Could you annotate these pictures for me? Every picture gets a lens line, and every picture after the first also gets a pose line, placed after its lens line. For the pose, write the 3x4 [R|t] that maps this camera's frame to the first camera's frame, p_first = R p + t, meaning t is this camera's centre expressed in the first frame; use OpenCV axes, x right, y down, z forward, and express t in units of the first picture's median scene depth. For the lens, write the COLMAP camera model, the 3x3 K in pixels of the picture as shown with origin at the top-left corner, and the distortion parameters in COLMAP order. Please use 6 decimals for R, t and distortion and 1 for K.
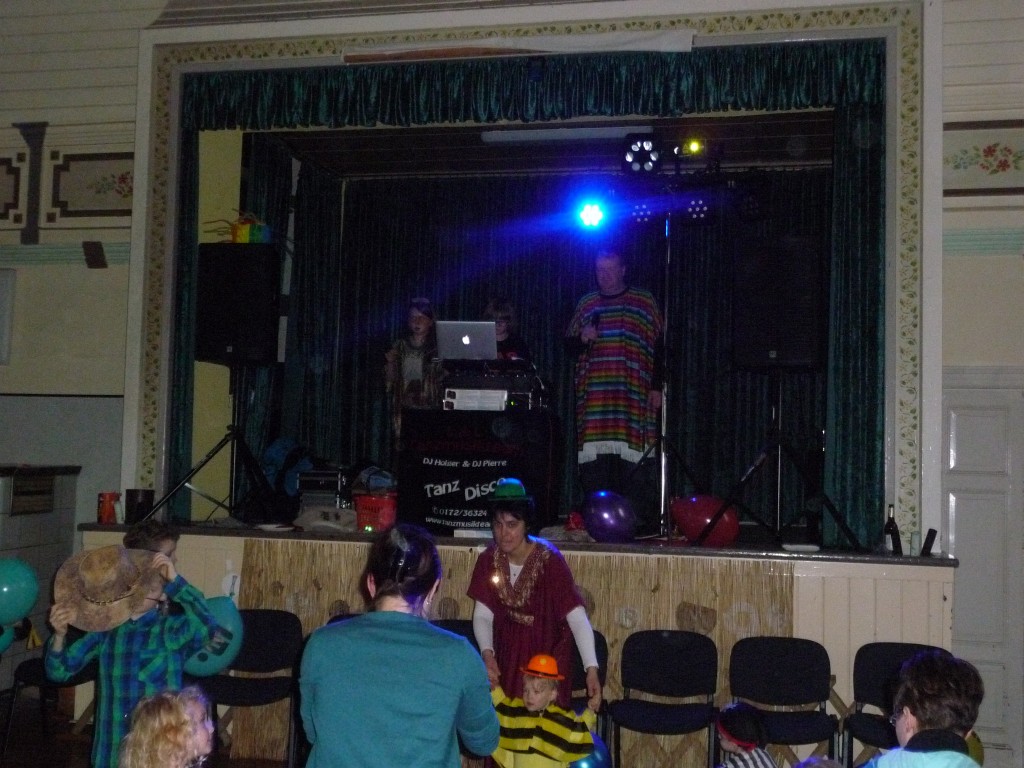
lens RADIAL K [[1337.4, 0, 511.1], [0, 1337.4, 386.4], [0, 0, 1]] dist [-0.008505, 0.000000]
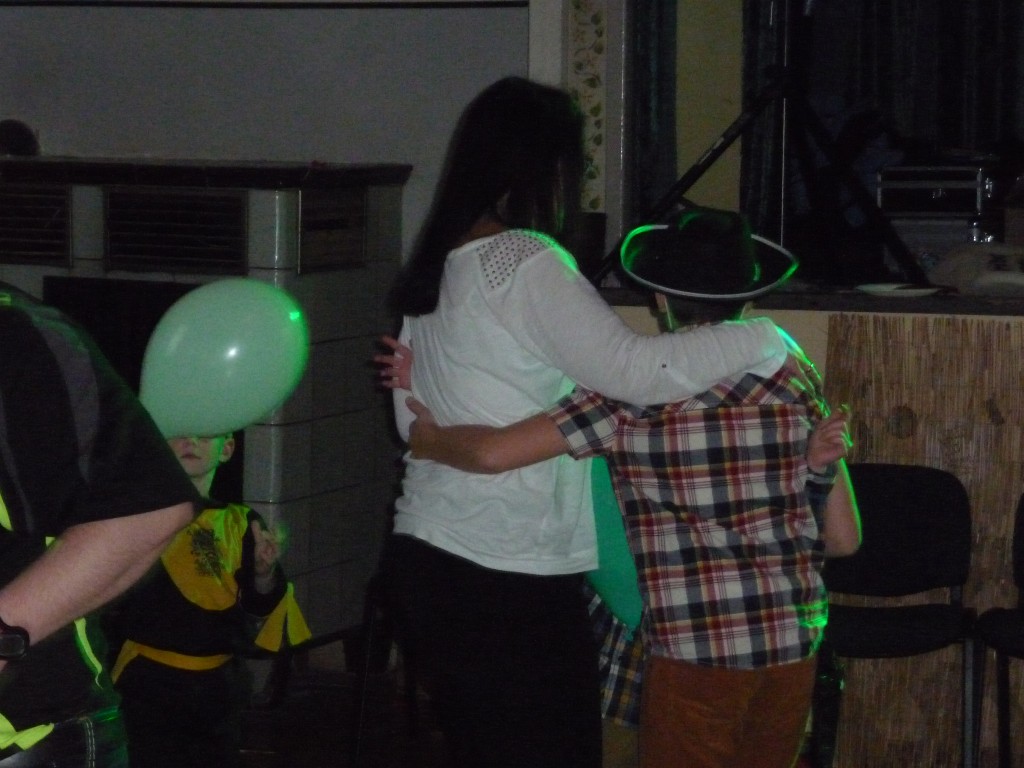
lens RADIAL K [[3567.6, 0, 514.2], [0, 3567.6, 385.6], [0, 0, 1]] dist [0.496103, 0.000000]
pose [[0.974295, -0.002339, -0.225262, -0.027275], [0.029968, 0.992405, 0.119310, -0.012366], [0.223272, -0.122993, 0.966966, -0.223033]]
